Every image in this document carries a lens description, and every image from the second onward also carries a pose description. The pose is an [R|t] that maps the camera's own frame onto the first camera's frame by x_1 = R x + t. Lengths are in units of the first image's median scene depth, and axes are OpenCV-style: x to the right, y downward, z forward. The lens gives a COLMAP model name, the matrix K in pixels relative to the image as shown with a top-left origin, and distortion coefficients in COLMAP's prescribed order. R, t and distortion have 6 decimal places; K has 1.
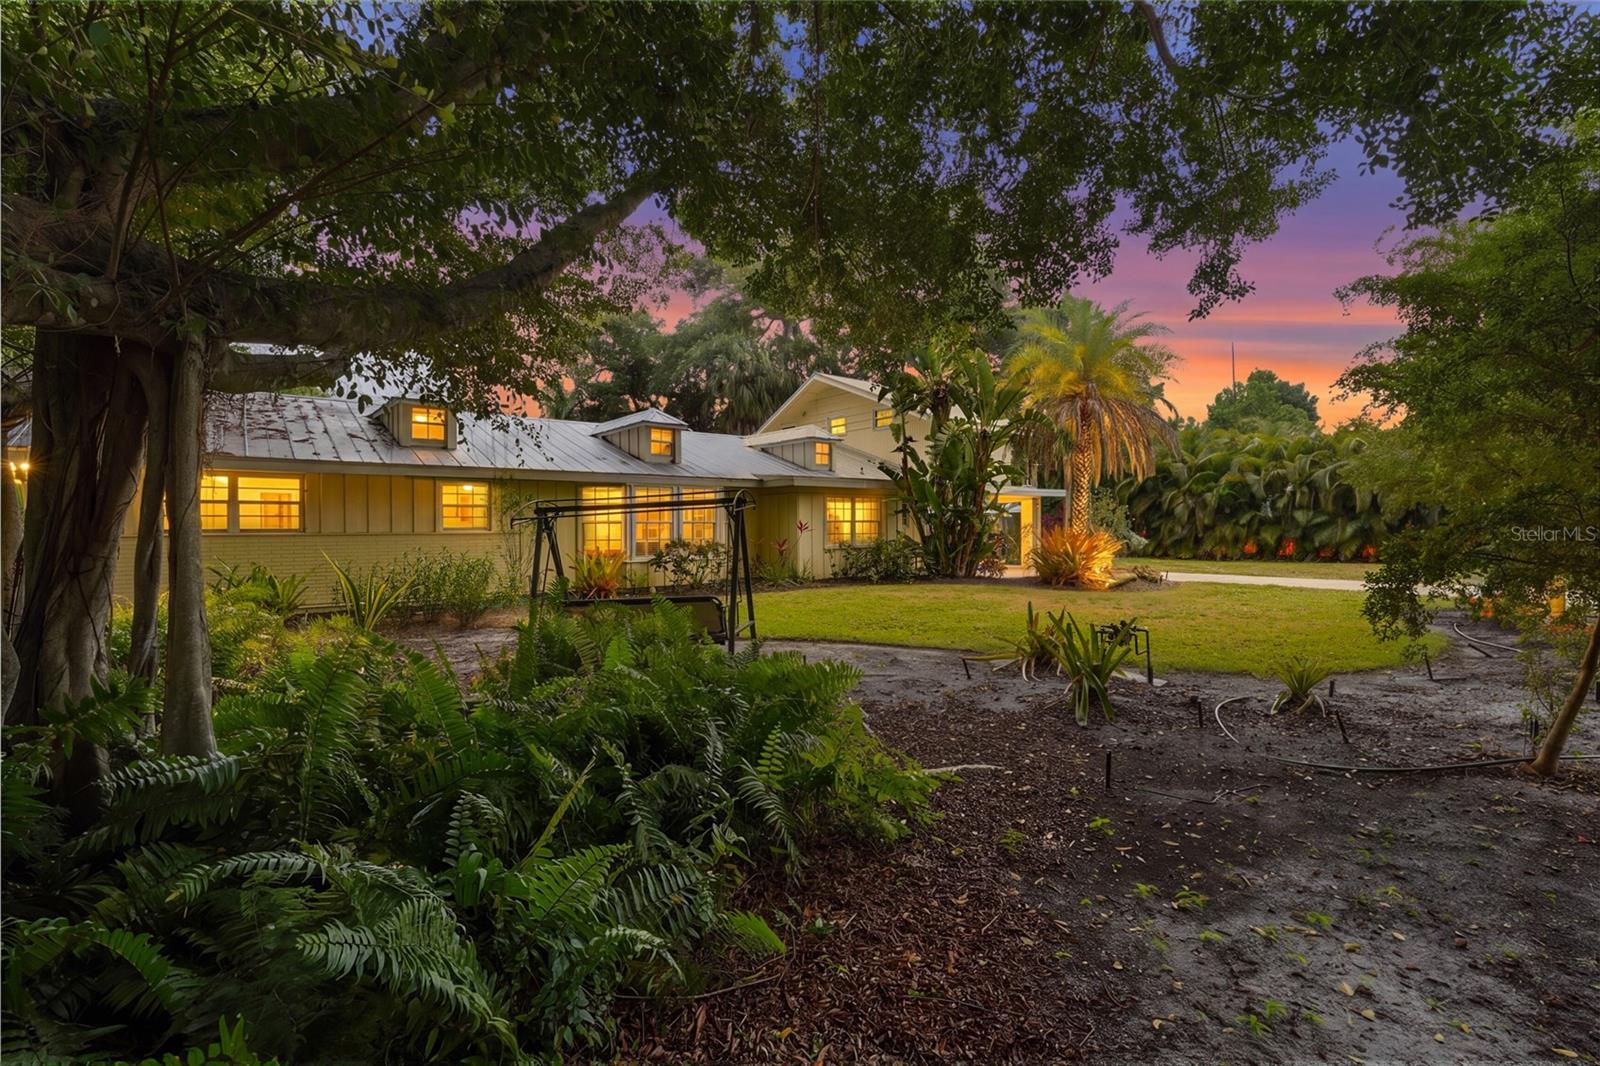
lens RADIAL K [[694.1, 0, 796.2], [0, 694.1, 537.6], [0, 0, 1]] dist [-0.001521, 0.000182]
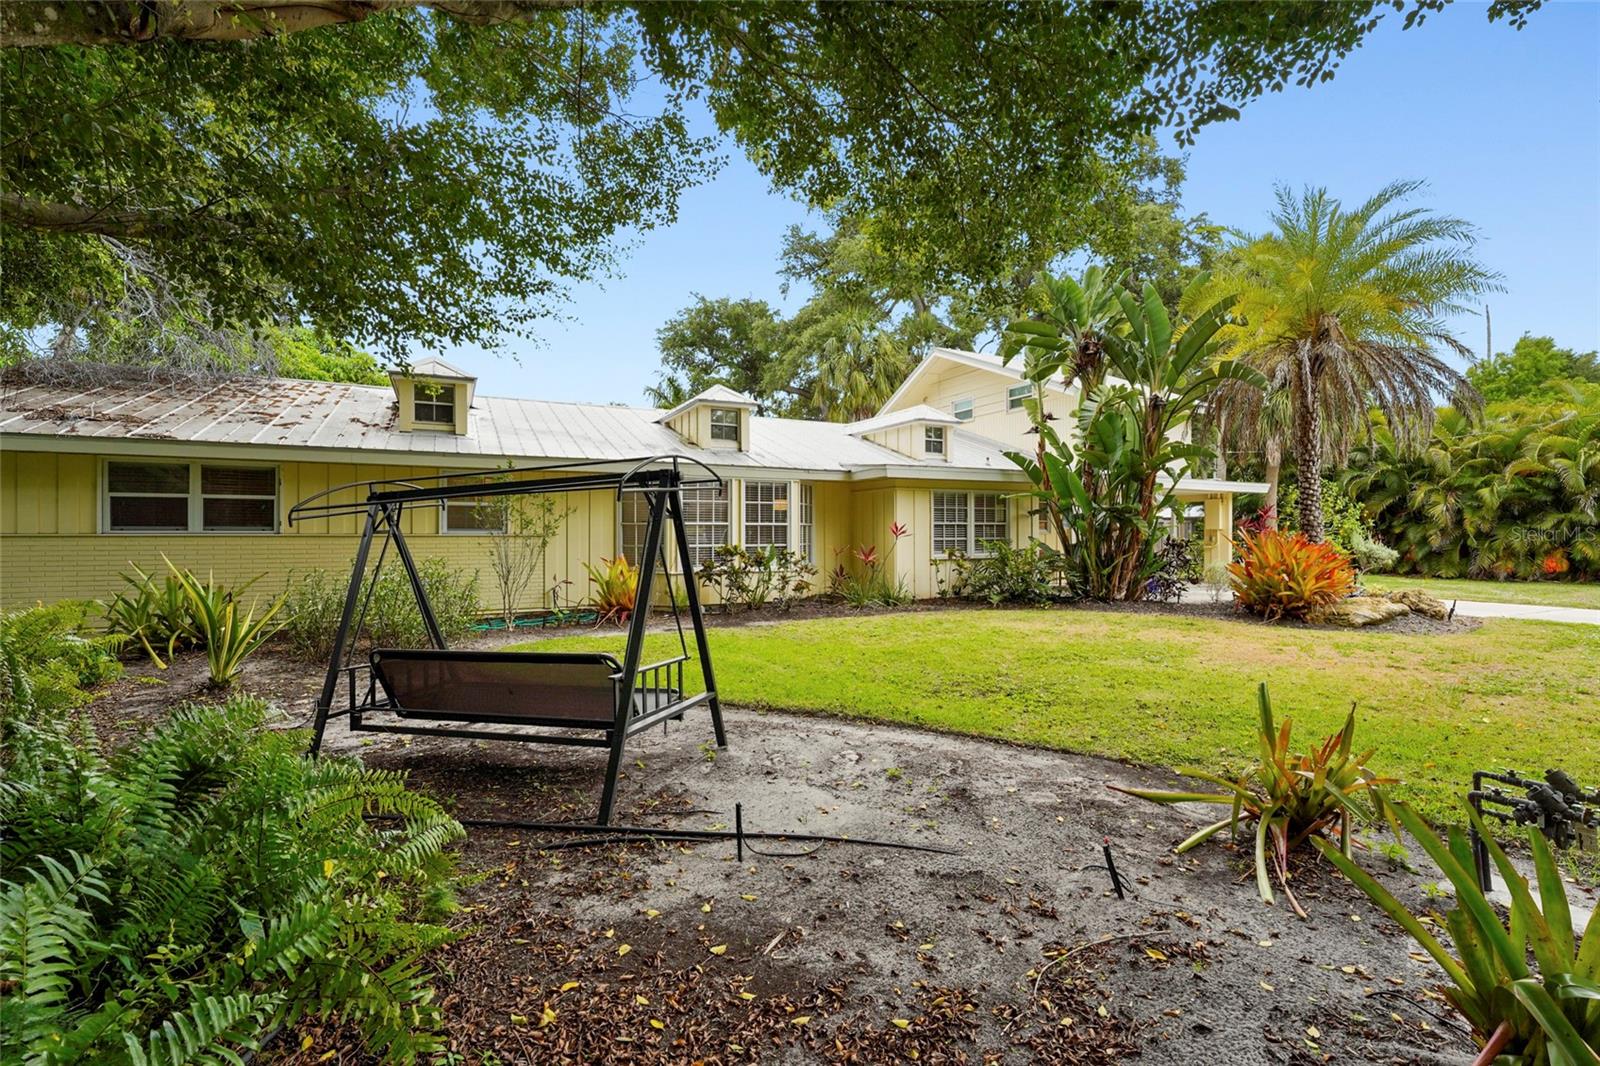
lens RADIAL K [[694.1, 0, 796.2], [0, 694.1, 537.6], [0, 0, 1]] dist [-0.001521, 0.000182]
pose [[0.978562, 0.007775, -0.205808, 0.052036], [-0.009105, 0.999943, -0.005517, -0.002399], [0.205753, 0.007273, 0.978577, 0.206834]]
